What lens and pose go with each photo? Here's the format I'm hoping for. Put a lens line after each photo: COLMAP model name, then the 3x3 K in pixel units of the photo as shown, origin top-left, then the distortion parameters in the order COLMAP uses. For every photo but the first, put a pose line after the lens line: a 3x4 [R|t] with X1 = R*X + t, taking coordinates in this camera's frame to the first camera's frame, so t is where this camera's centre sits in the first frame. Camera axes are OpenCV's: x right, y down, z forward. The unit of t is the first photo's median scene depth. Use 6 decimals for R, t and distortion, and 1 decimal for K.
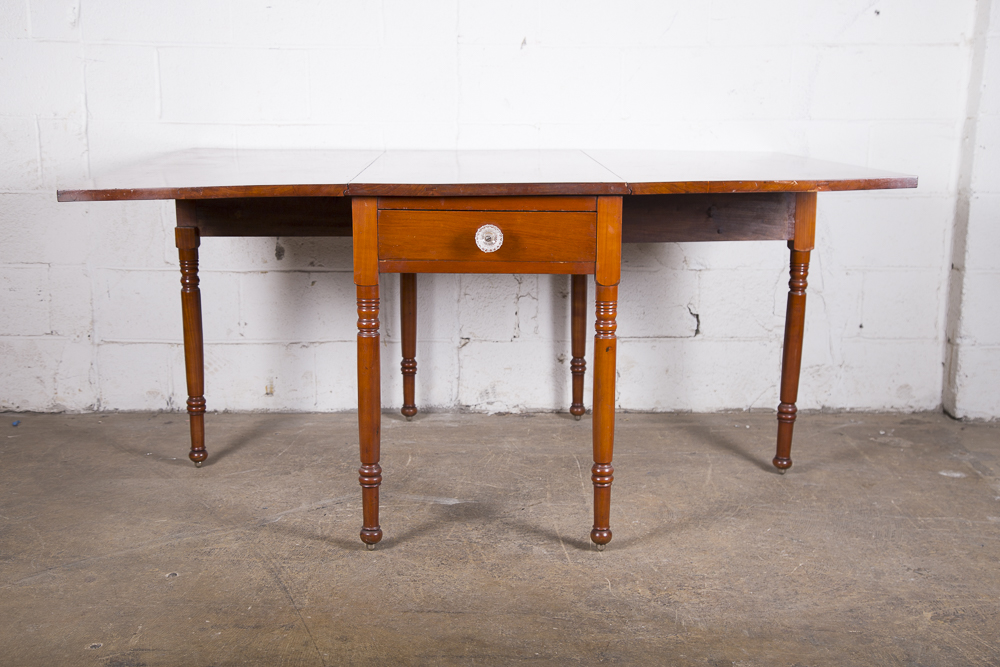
lens RADIAL K [[1320.8, 0, 487.2], [0, 1320.8, 323.9], [0, 0, 1]] dist [0.123991, 0.003052]
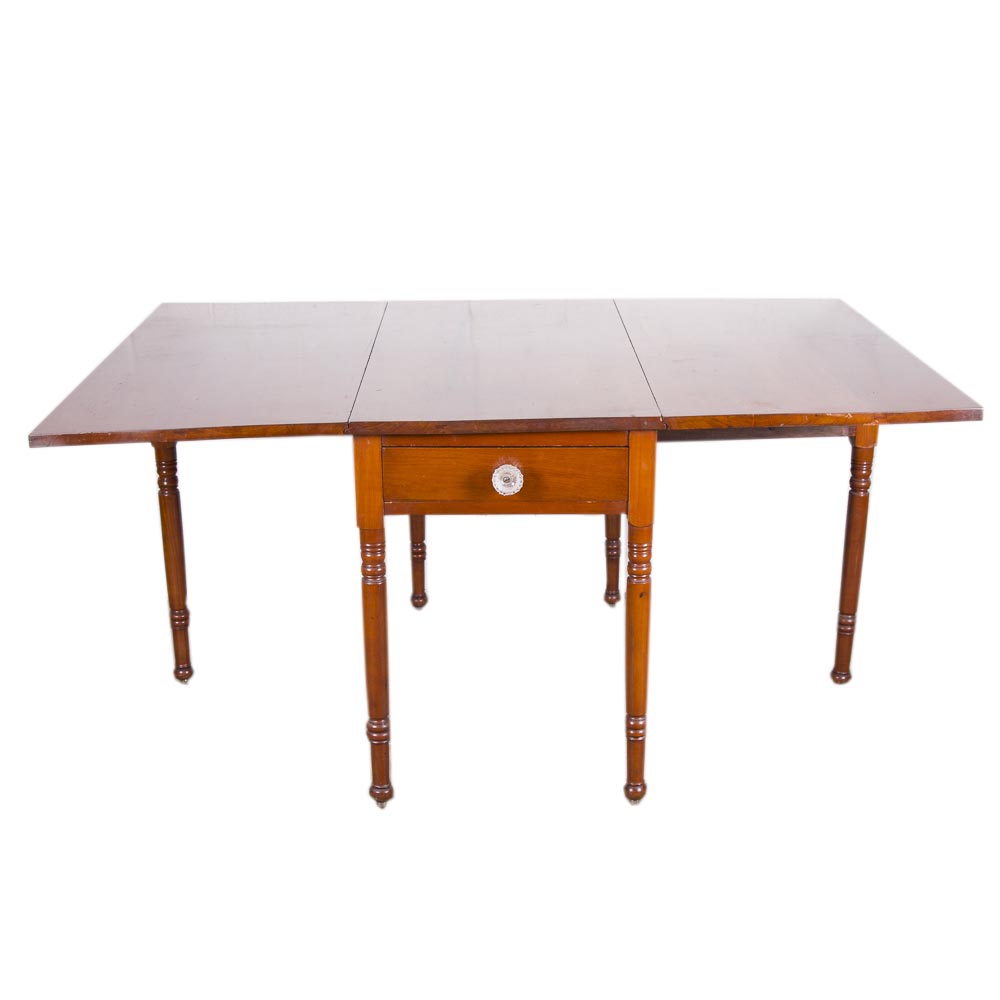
lens RADIAL K [[1658.1, 0, 500.0], [0, 1658.1, 500.0], [0, 0, 1]] dist [-0.009497, -0.065973]
pose [[0.999915, -0.011414, -0.006374, 0.002958], [0.012046, 0.993858, 0.110007, -0.157453], [0.005079, -0.110074, 0.993910, -0.100687]]
